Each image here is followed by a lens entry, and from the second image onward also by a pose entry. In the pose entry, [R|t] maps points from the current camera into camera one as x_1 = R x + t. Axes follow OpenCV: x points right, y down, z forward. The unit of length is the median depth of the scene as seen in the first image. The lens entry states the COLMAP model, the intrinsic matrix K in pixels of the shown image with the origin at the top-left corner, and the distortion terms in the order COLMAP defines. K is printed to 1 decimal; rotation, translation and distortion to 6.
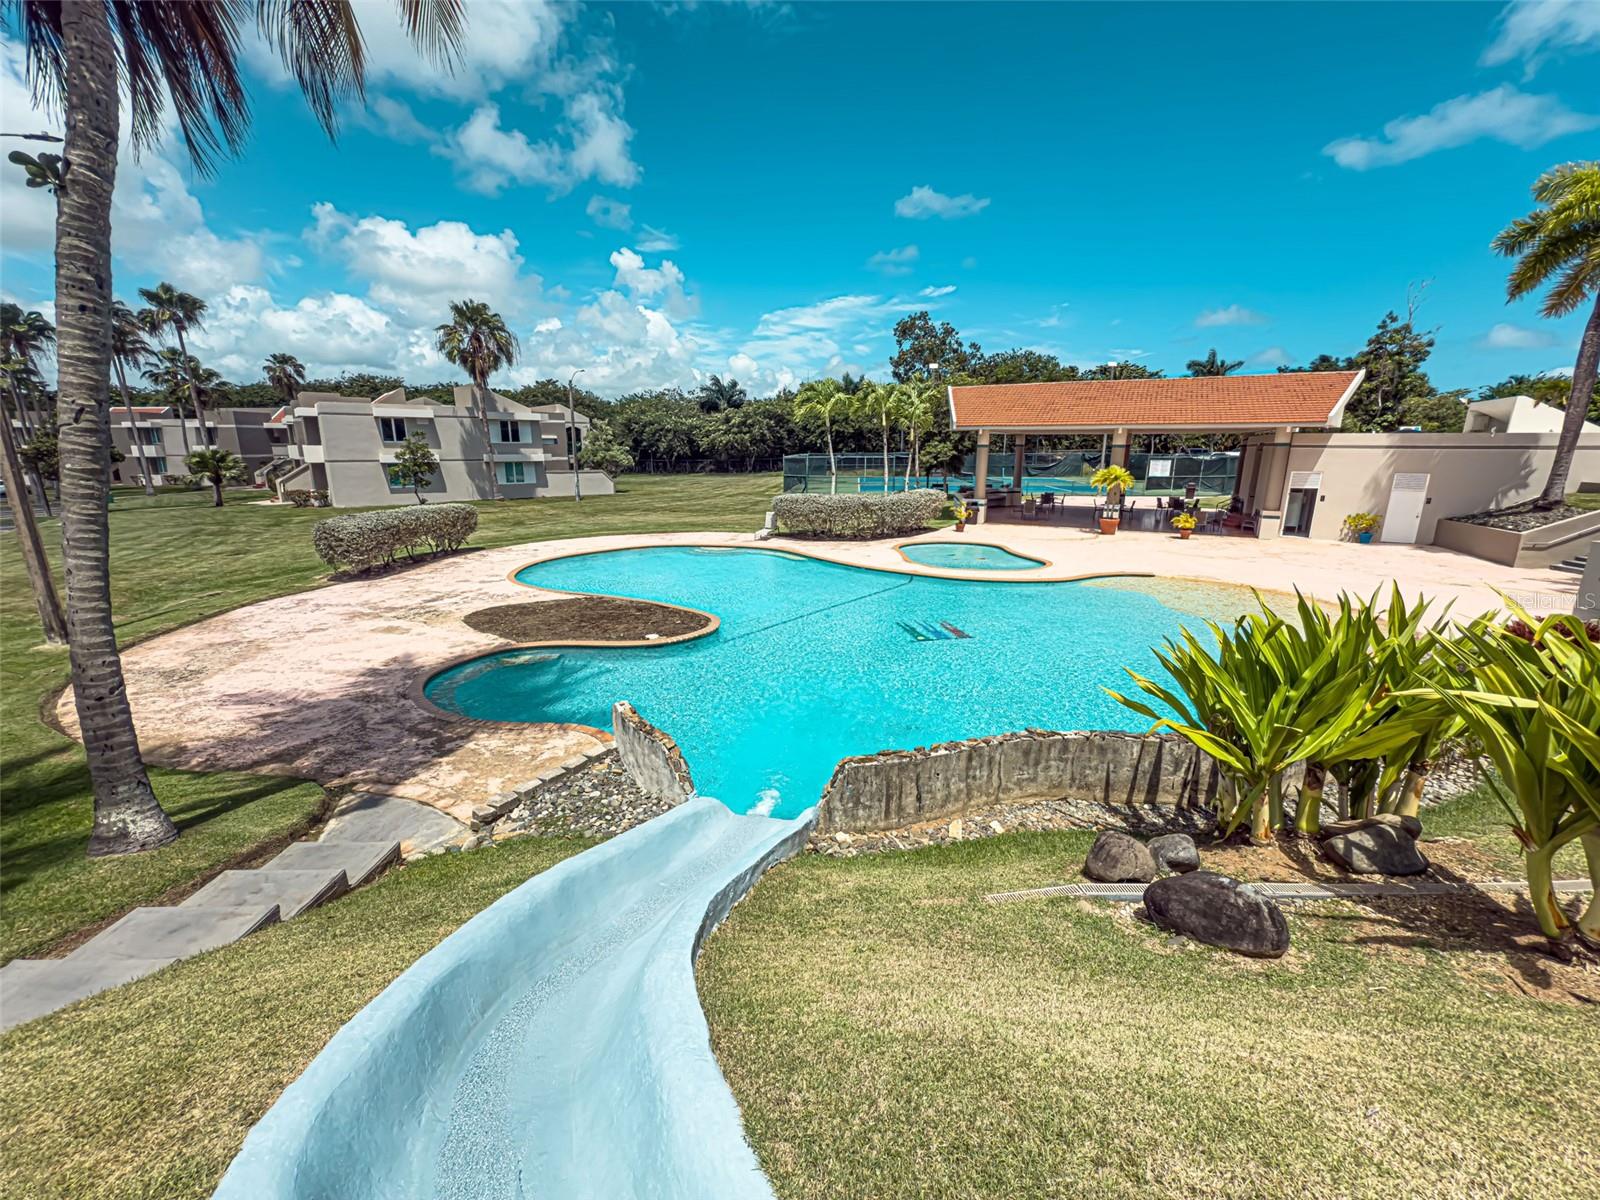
lens RADIAL K [[638.9, 0, 801.5], [0, 638.9, 601.1], [0, 0, 1]] dist [-0.002267, -0.000256]
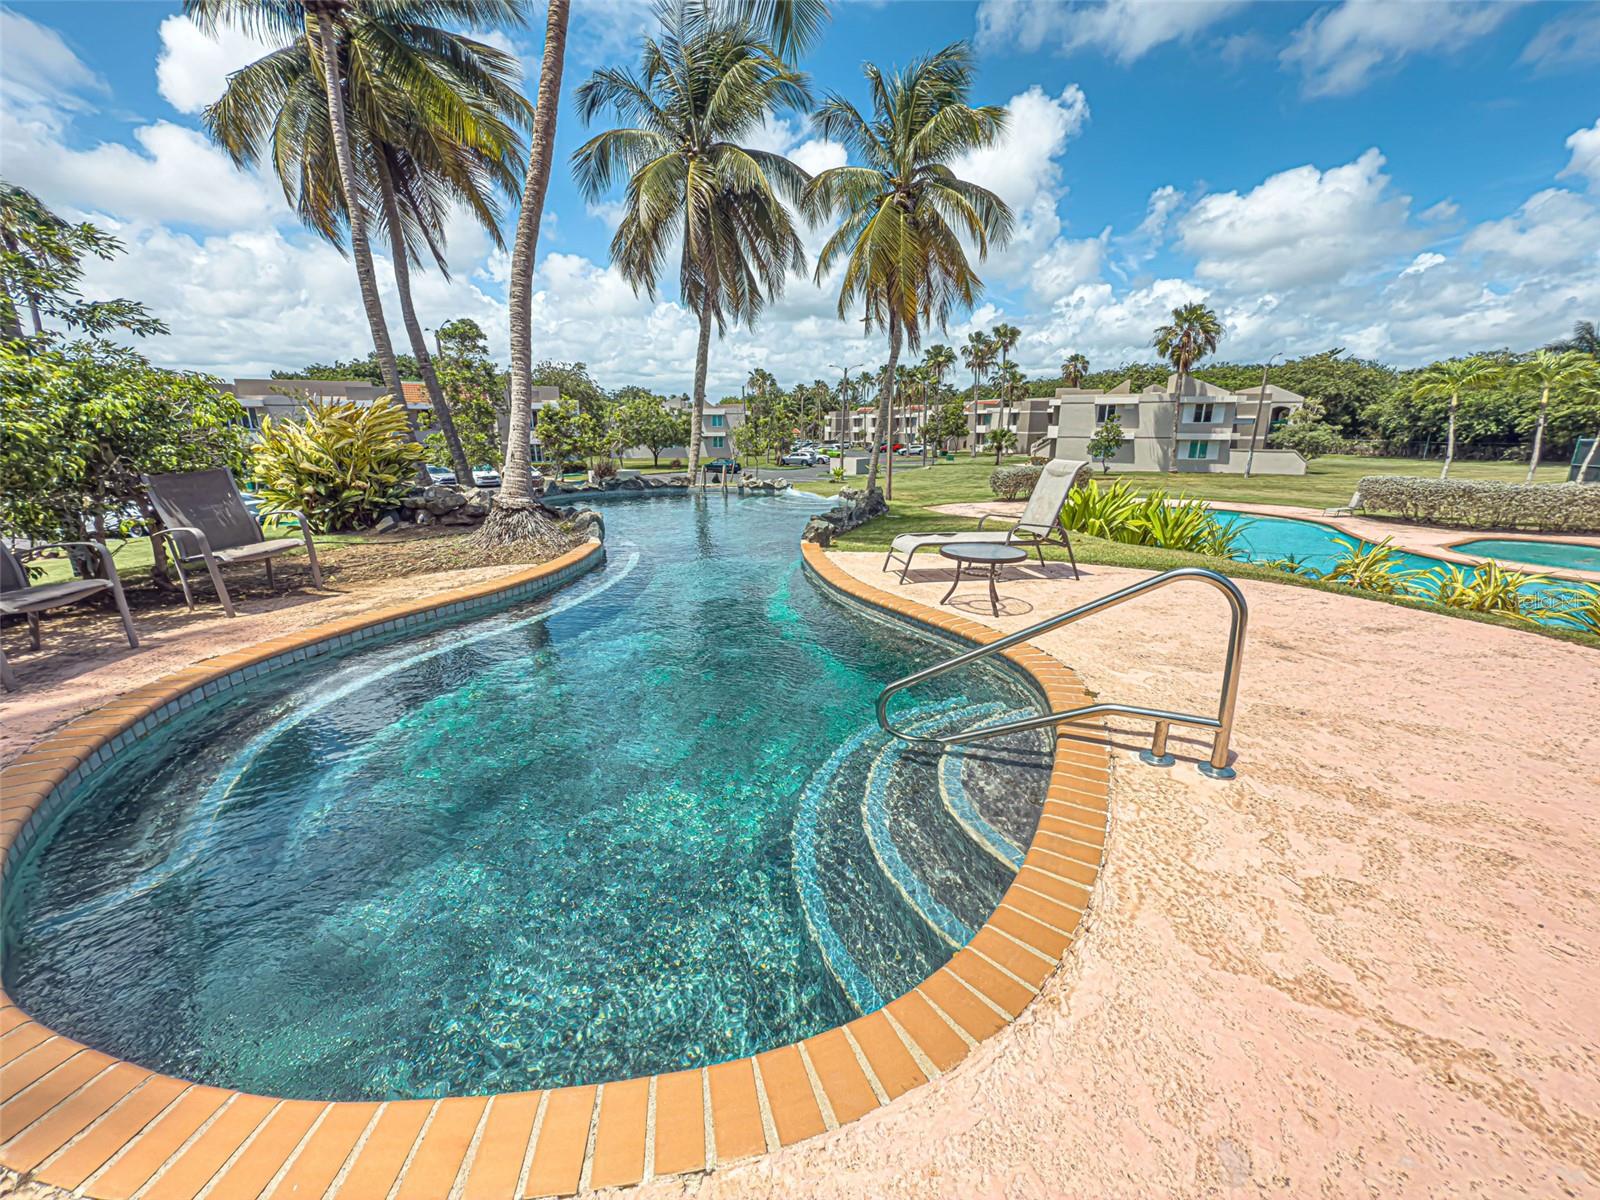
lens RADIAL K [[638.9, 0, 801.5], [0, 638.9, 601.1], [0, 0, 1]] dist [-0.002267, -0.000256]
pose [[0.466657, 0.233634, -0.853022, 0.288471], [-0.205388, 0.966739, 0.152419, 0.035576], [0.860260, 0.104073, 0.499121, -0.163821]]
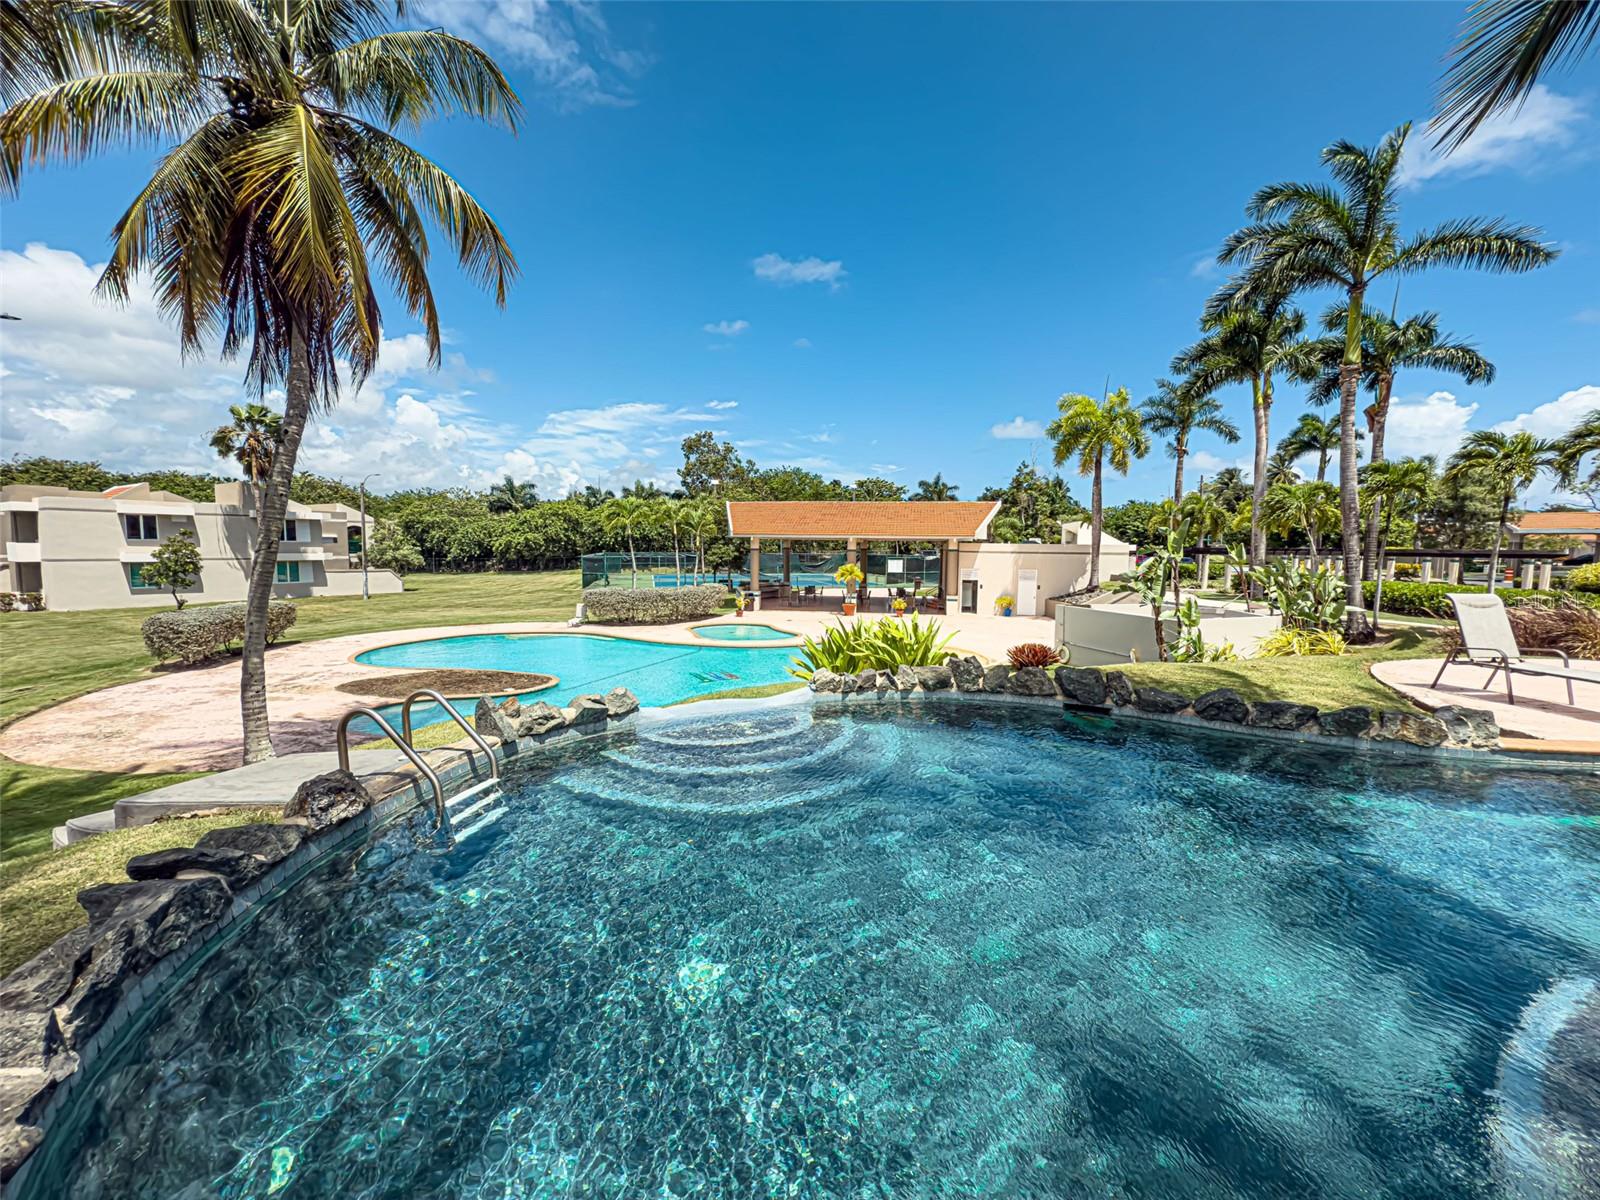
lens RADIAL K [[638.9, 0, 801.5], [0, 638.9, 601.1], [0, 0, 1]] dist [-0.002267, -0.000256]
pose [[0.949881, -0.018785, 0.312047, -0.018537], [0.065160, 0.988165, -0.138864, 0.029704], [-0.305746, 0.152238, 0.939863, -0.150780]]
